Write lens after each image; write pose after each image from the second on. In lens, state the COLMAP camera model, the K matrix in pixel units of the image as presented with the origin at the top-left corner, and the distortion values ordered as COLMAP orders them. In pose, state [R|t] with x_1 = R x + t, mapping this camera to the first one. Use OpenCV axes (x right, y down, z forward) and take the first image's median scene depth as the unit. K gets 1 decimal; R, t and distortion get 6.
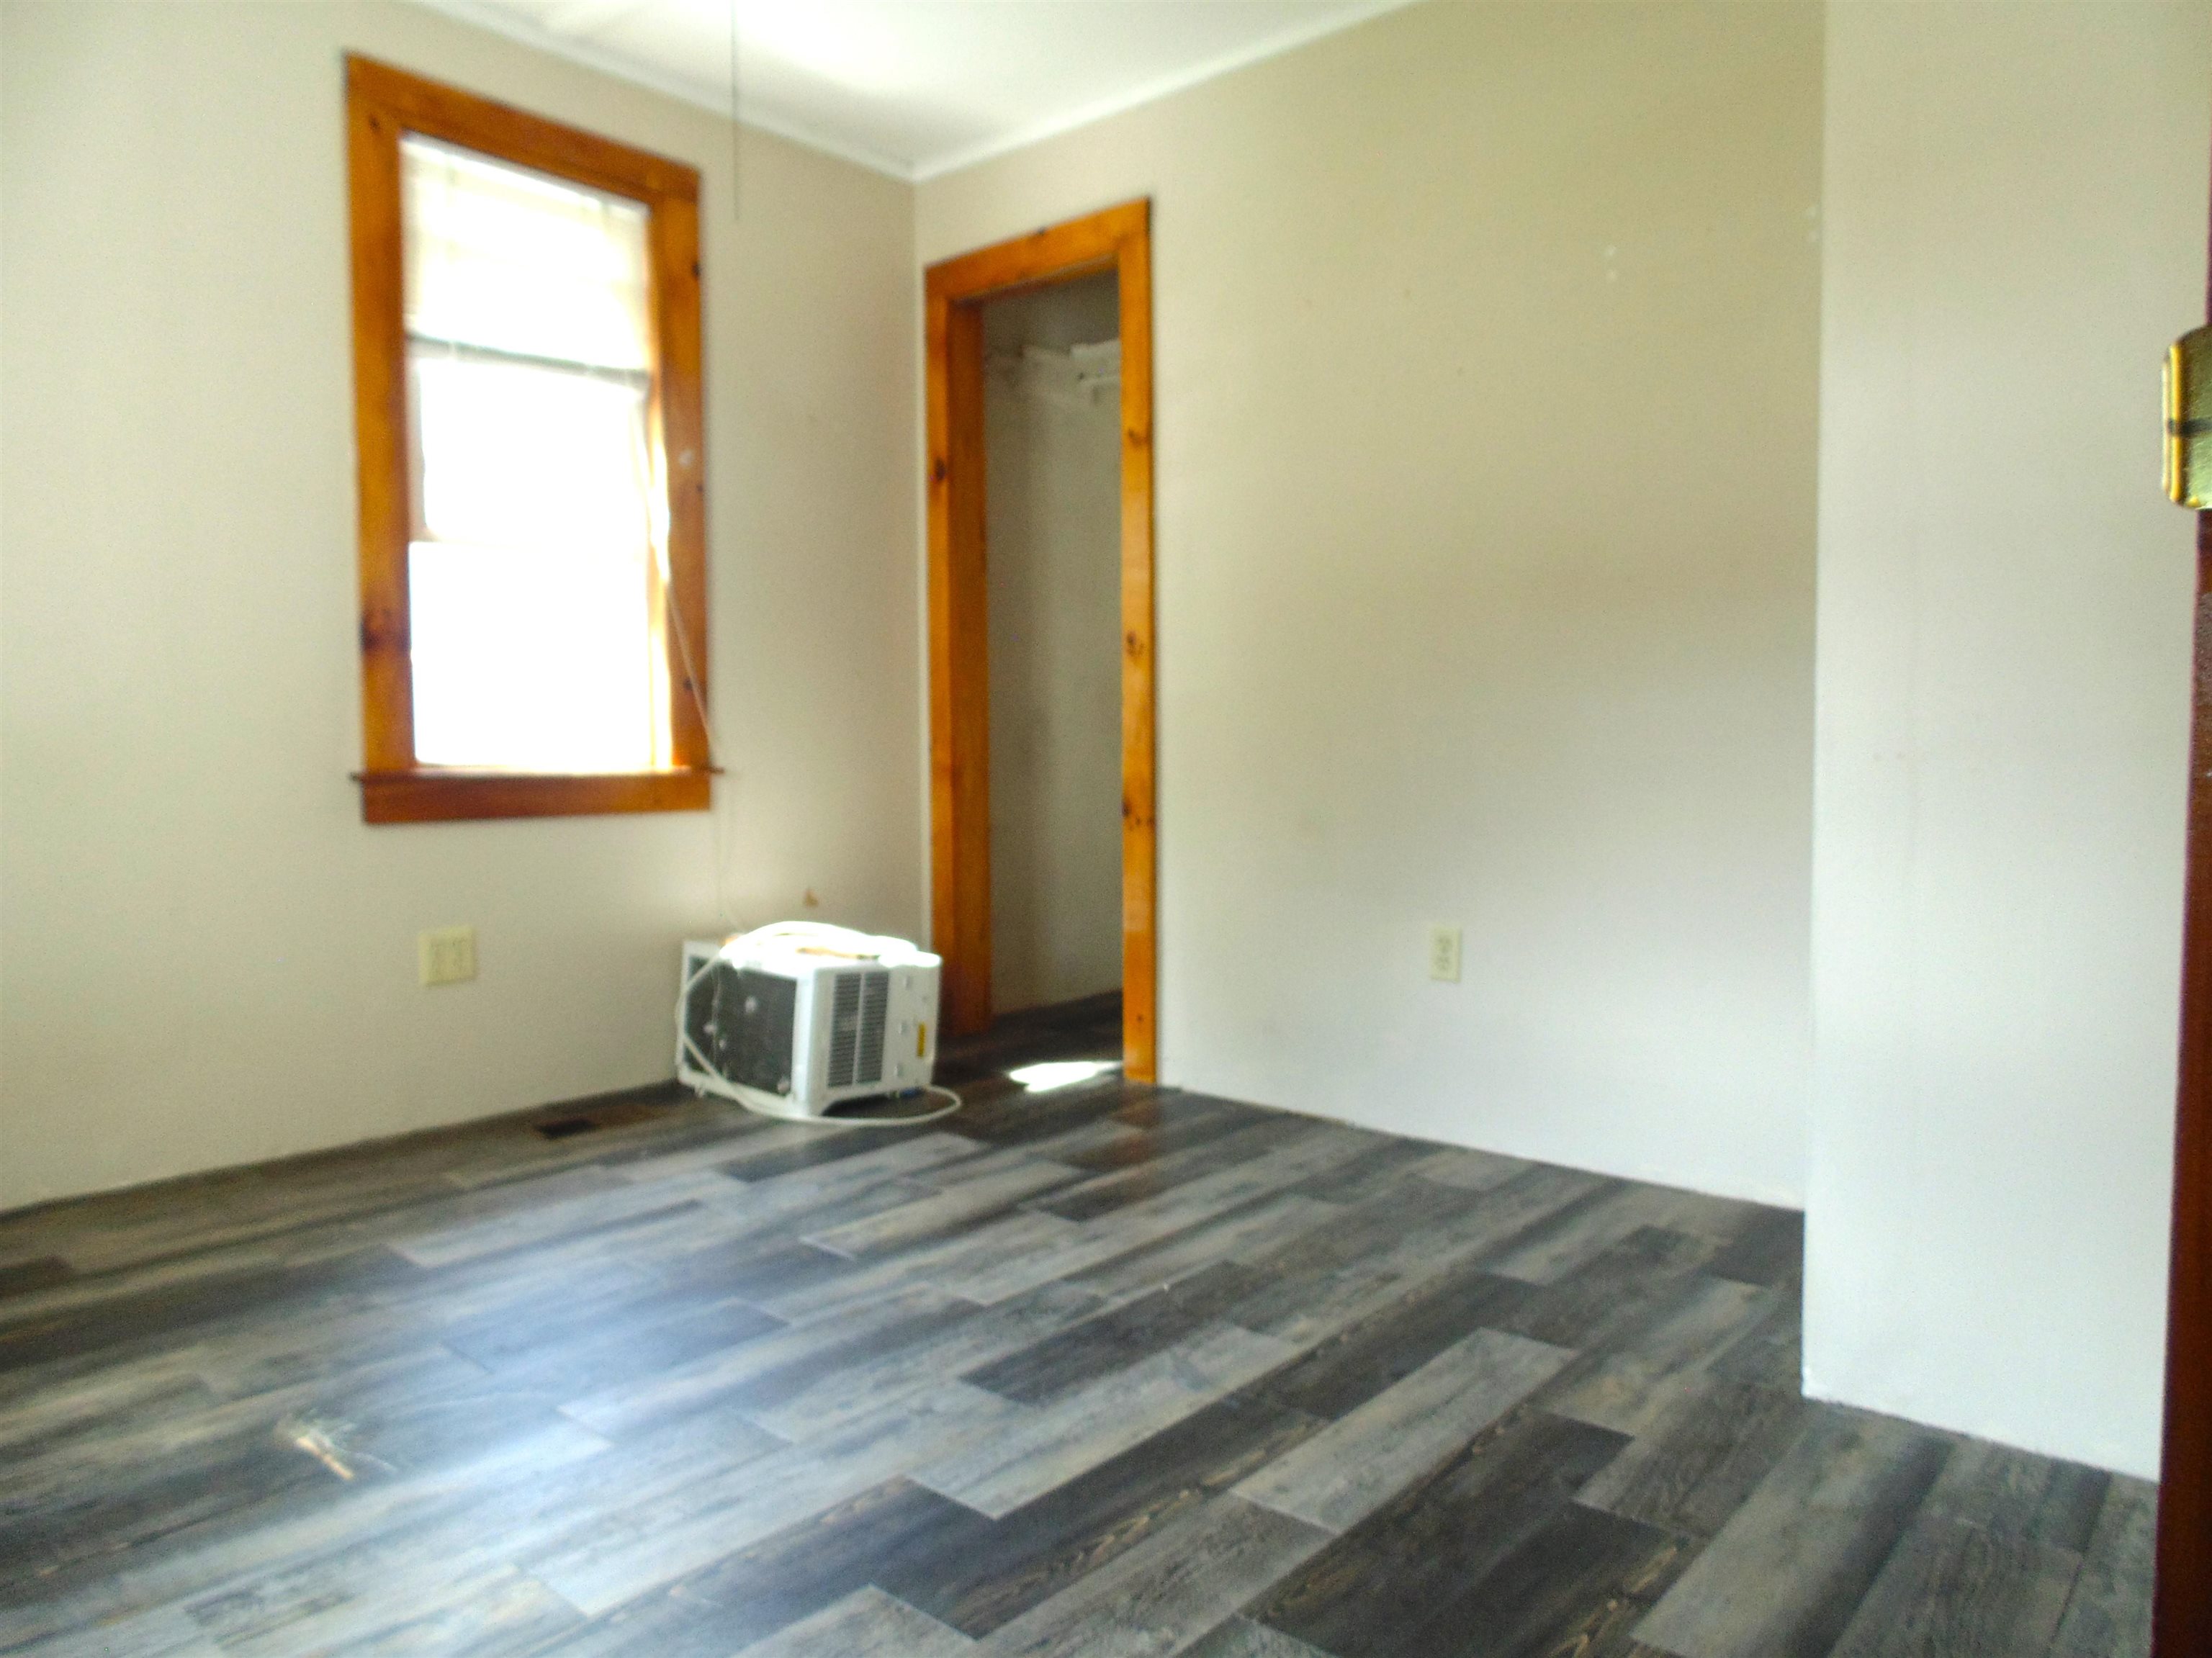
lens RADIAL K [[1536.4, 0, 1107.9], [0, 1536.4, 827.2], [0, 0, 1]] dist [-0.005249, -0.005200]
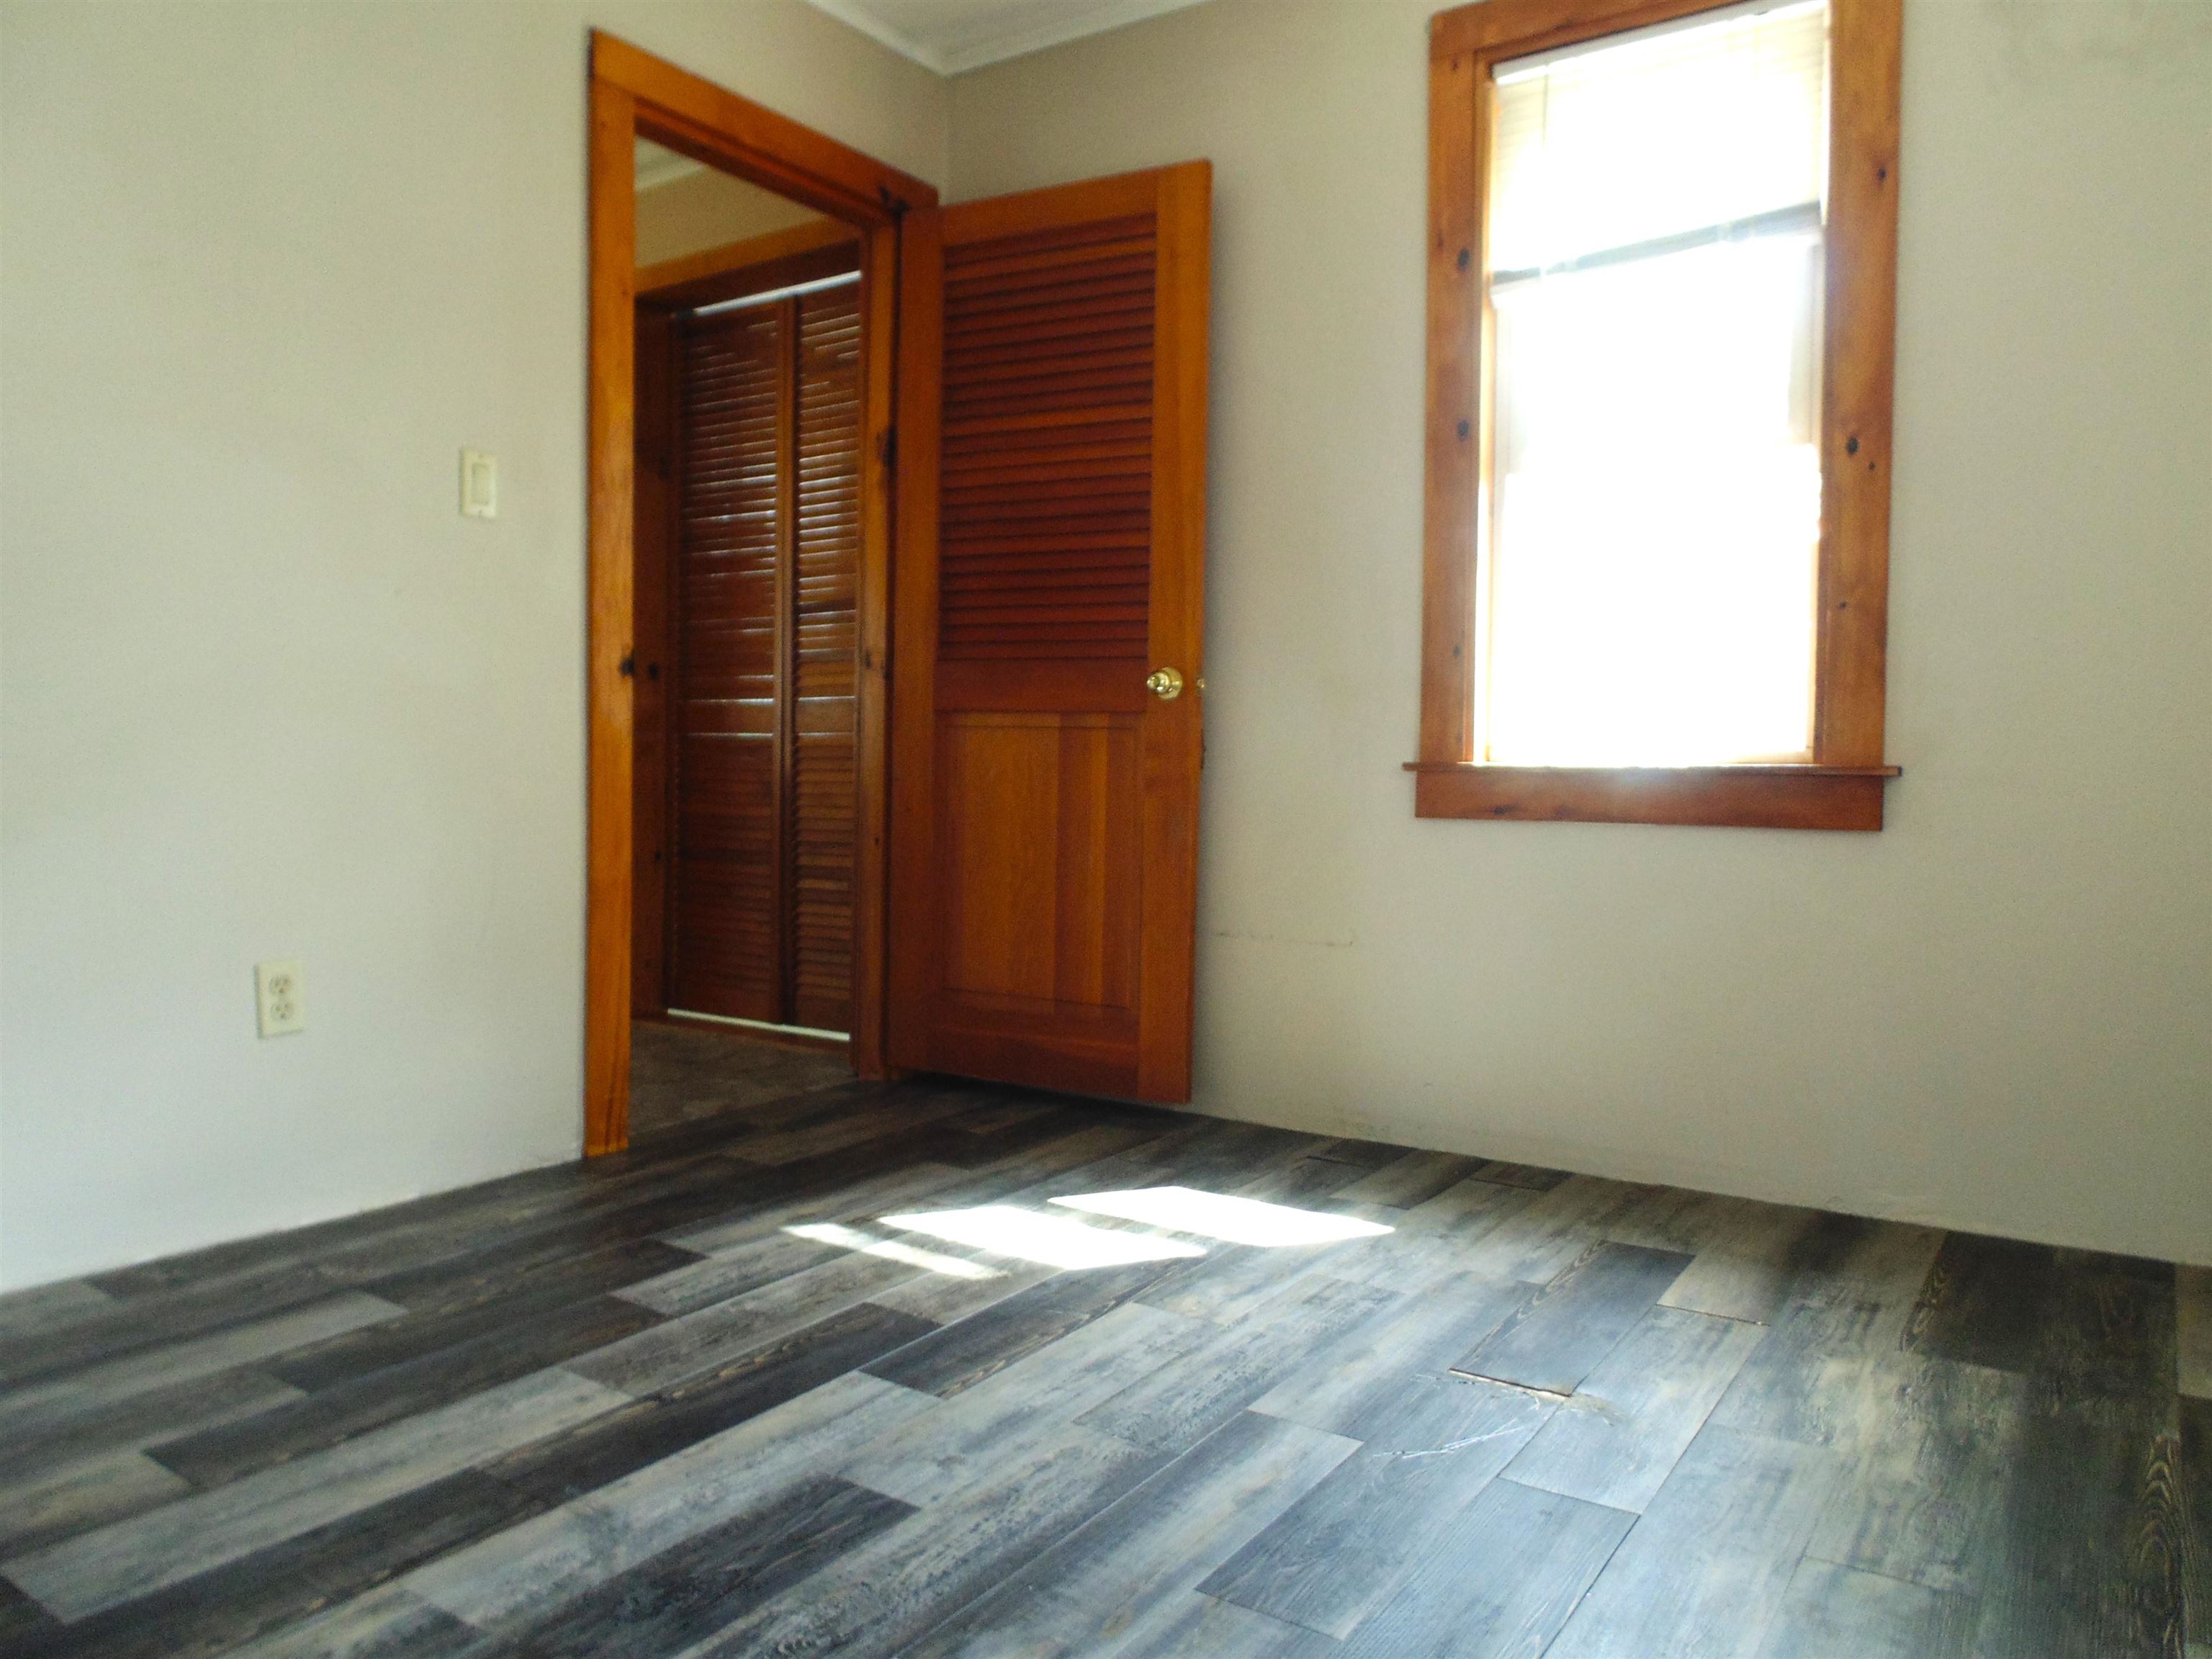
lens RADIAL K [[1536.5, 0, 1106.0], [0, 1536.5, 826.2], [0, 0, 1]] dist [-0.005249, -0.005200]
pose [[-0.992868, -0.007768, -0.118966, -0.107910], [-0.018948, 0.995473, 0.093136, -0.060152], [0.117704, 0.094726, -0.988520, 1.922653]]
